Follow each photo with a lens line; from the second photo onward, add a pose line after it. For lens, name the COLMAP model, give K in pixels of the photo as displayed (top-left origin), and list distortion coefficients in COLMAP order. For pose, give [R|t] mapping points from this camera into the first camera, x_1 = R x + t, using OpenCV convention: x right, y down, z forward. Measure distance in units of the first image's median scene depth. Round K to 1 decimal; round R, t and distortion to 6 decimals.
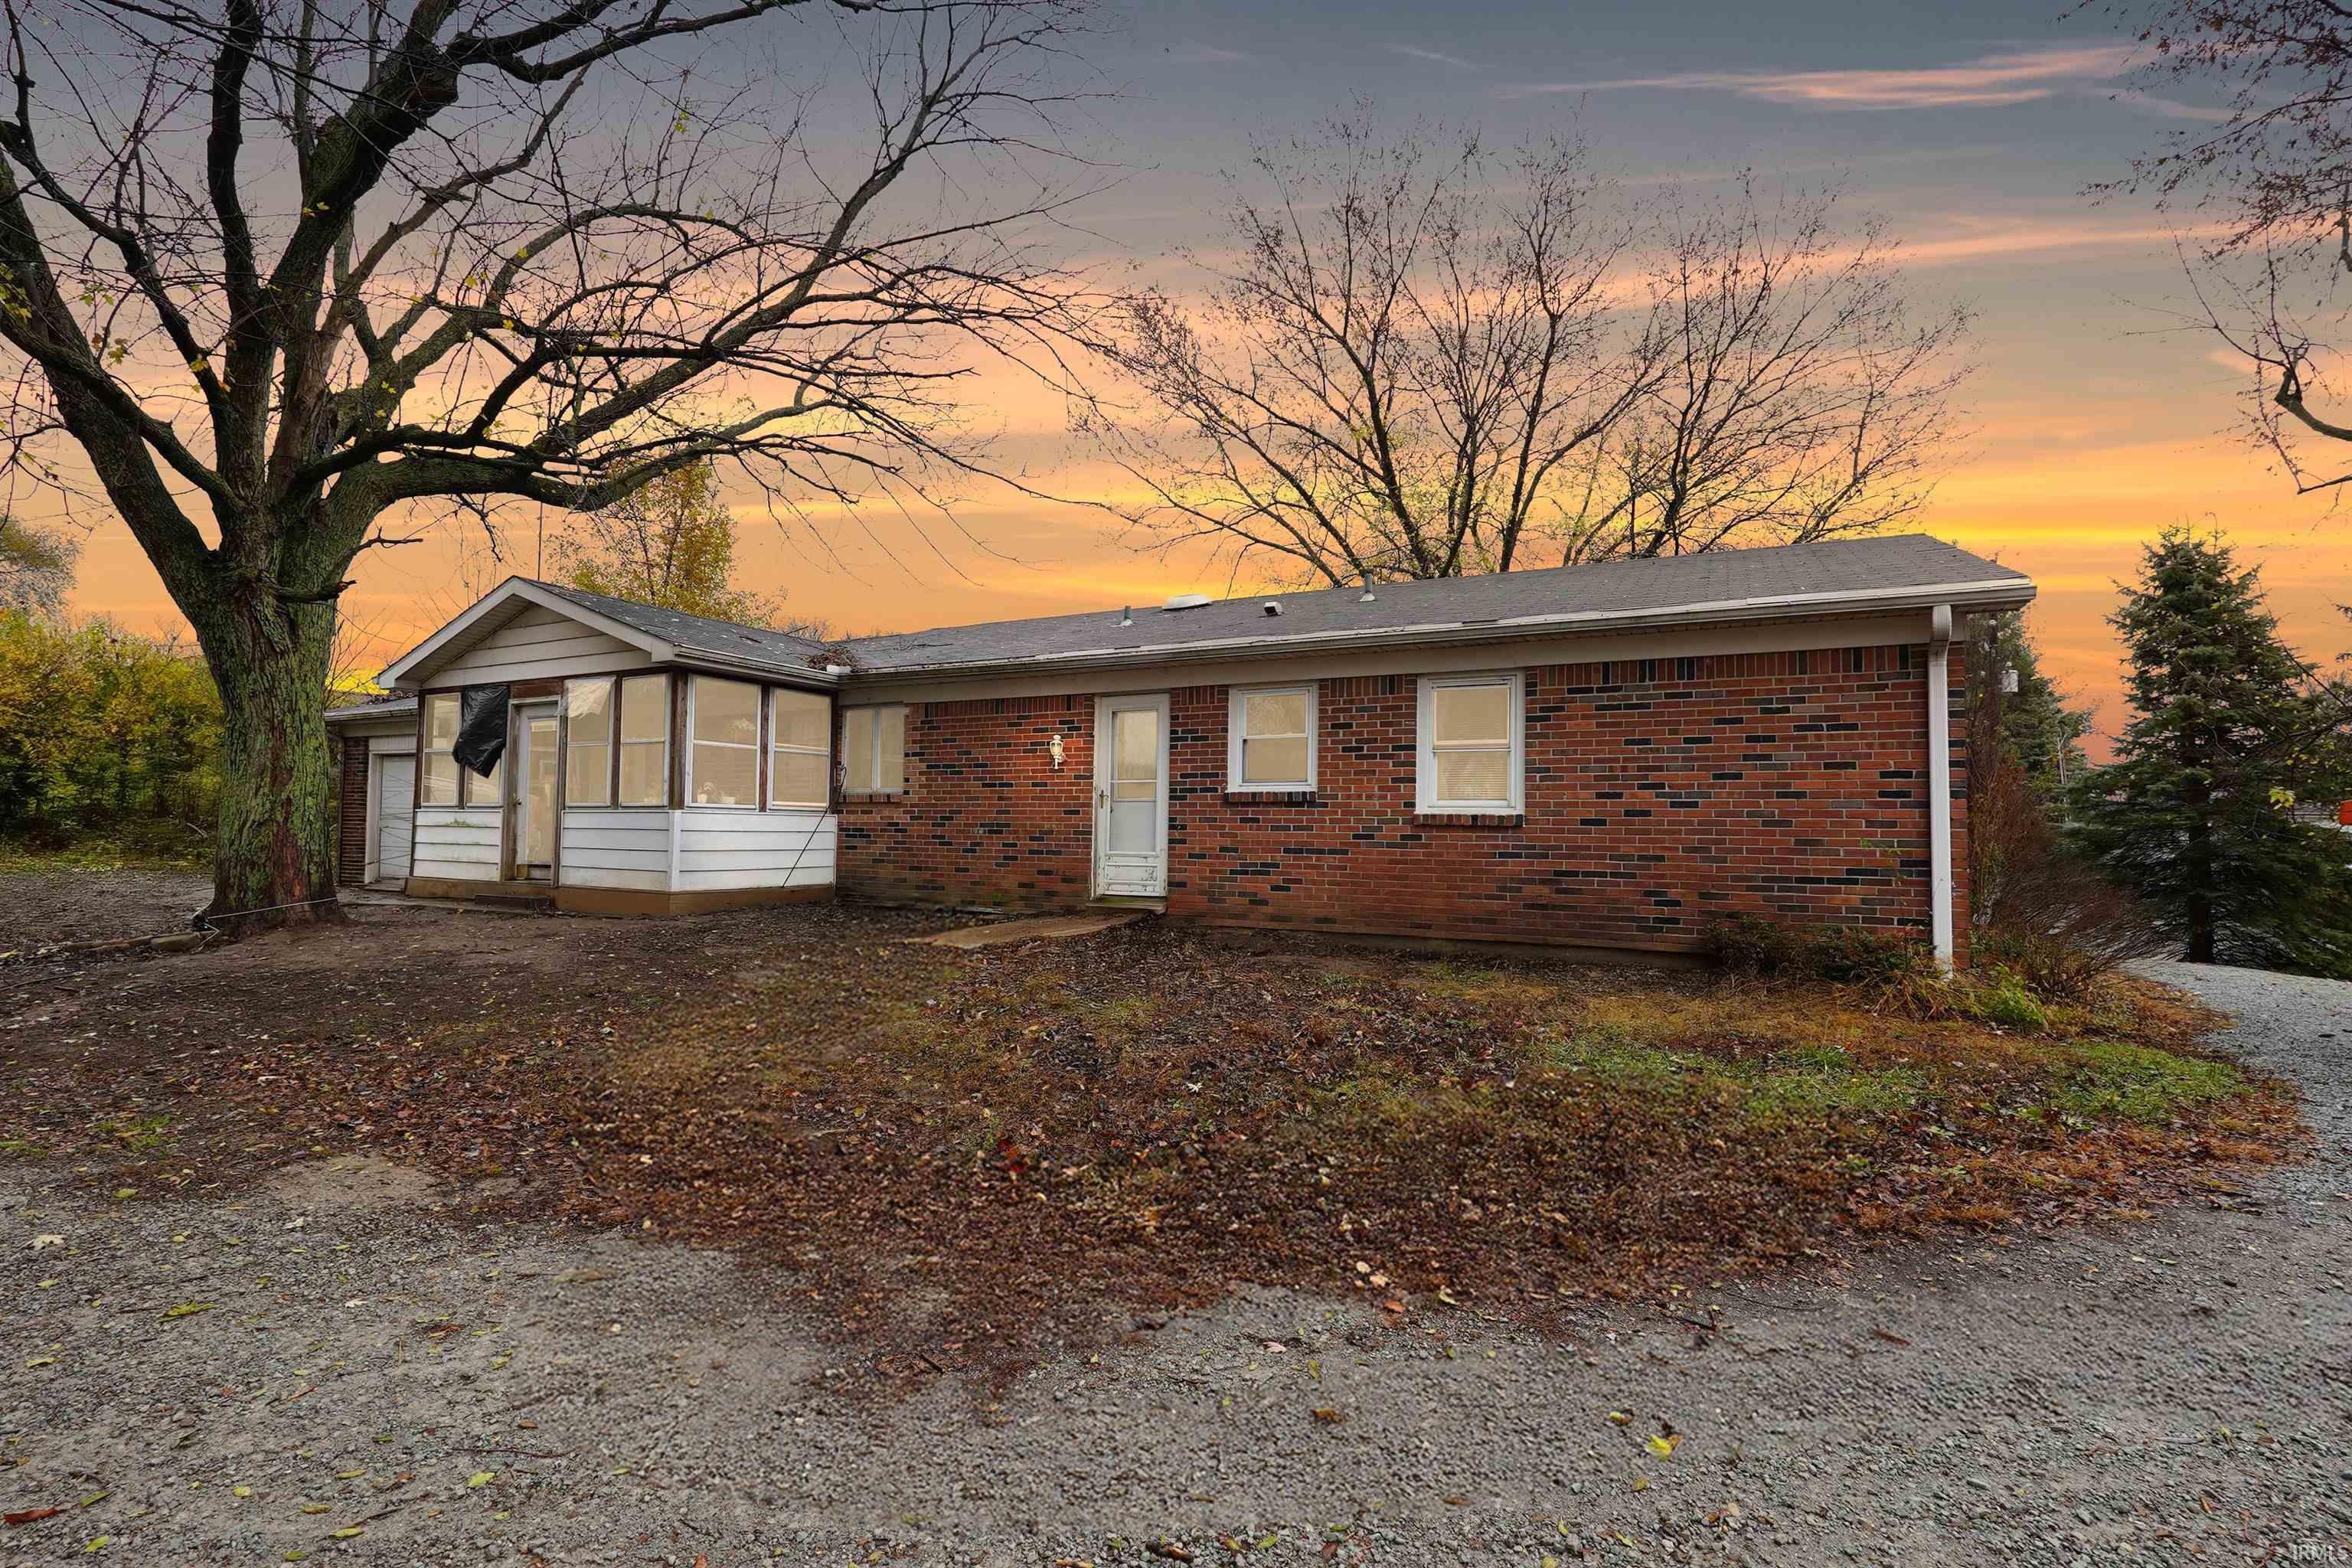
lens RADIAL K [[1108.0, 0, 1137.5], [0, 1108.0, 685.8], [0, 0, 1]] dist [-0.004536, -0.000051]
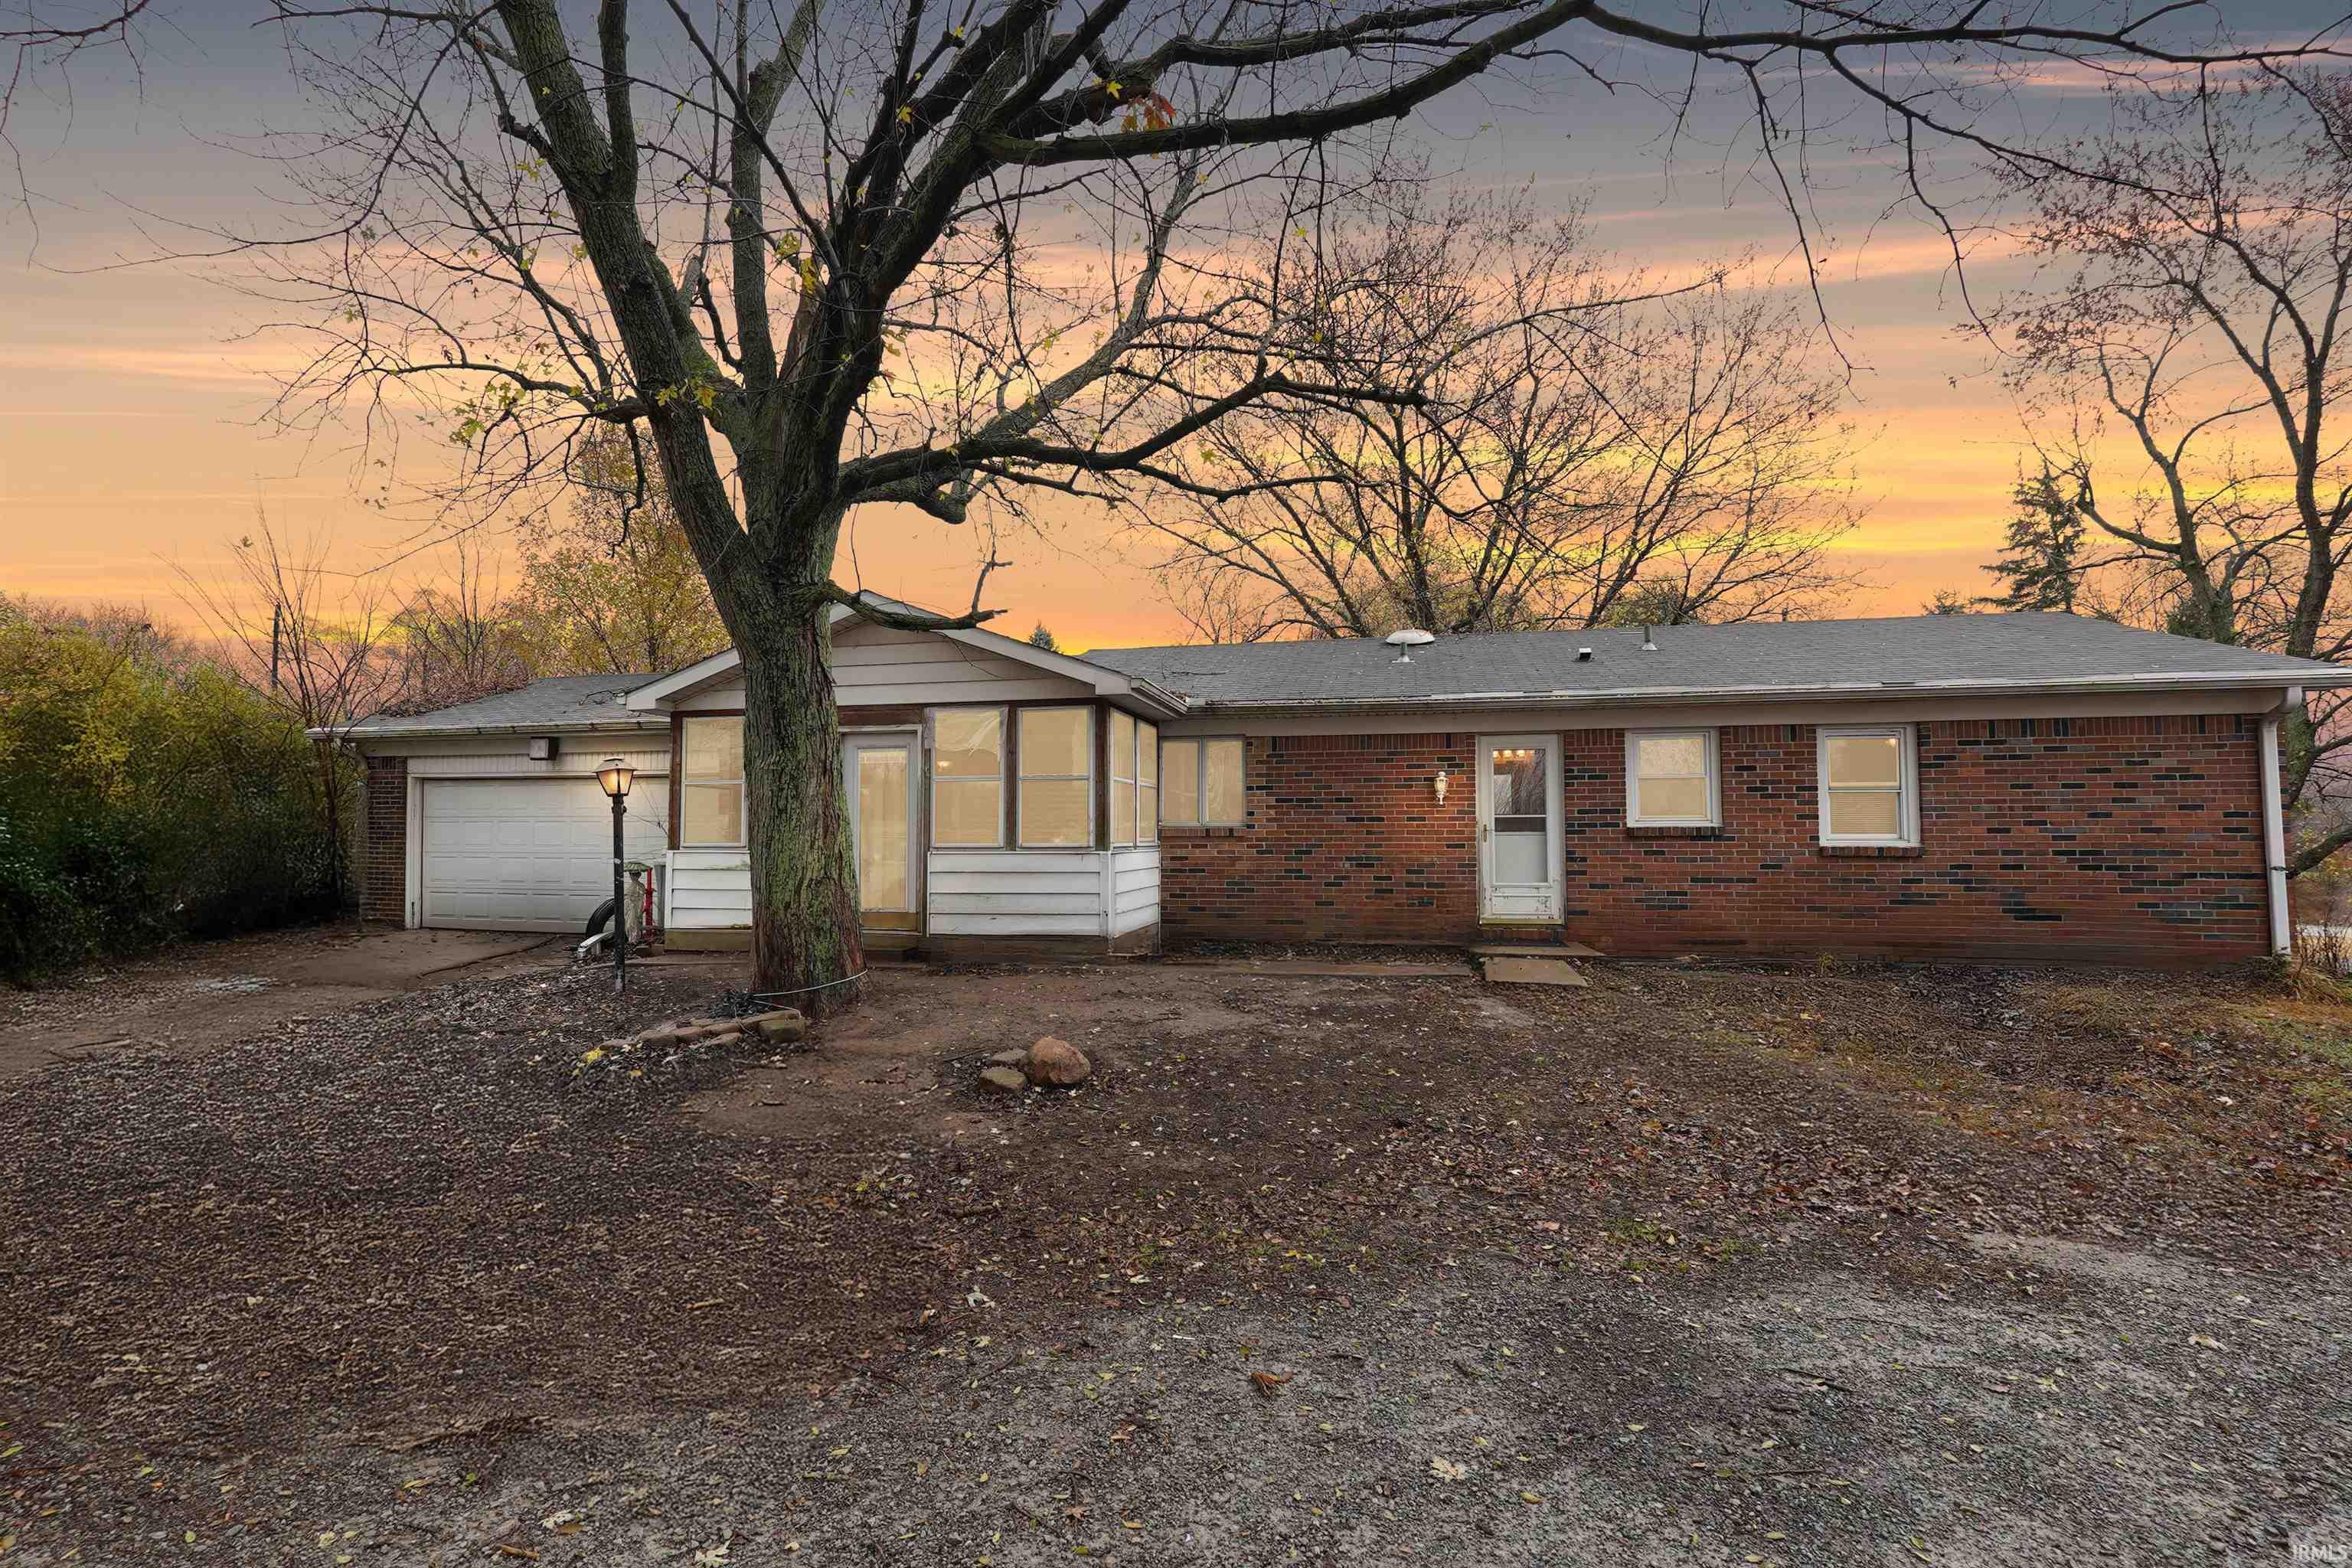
lens RADIAL K [[1108.0, 0, 1137.5], [0, 1108.0, 685.8], [0, 0, 1]] dist [-0.004536, -0.000051]
pose [[0.960482, 0.023843, 0.277317, -0.727225], [-0.022907, 0.999716, -0.006616, -0.026110], [-0.277396, 0.000002, 0.960756, 0.091737]]
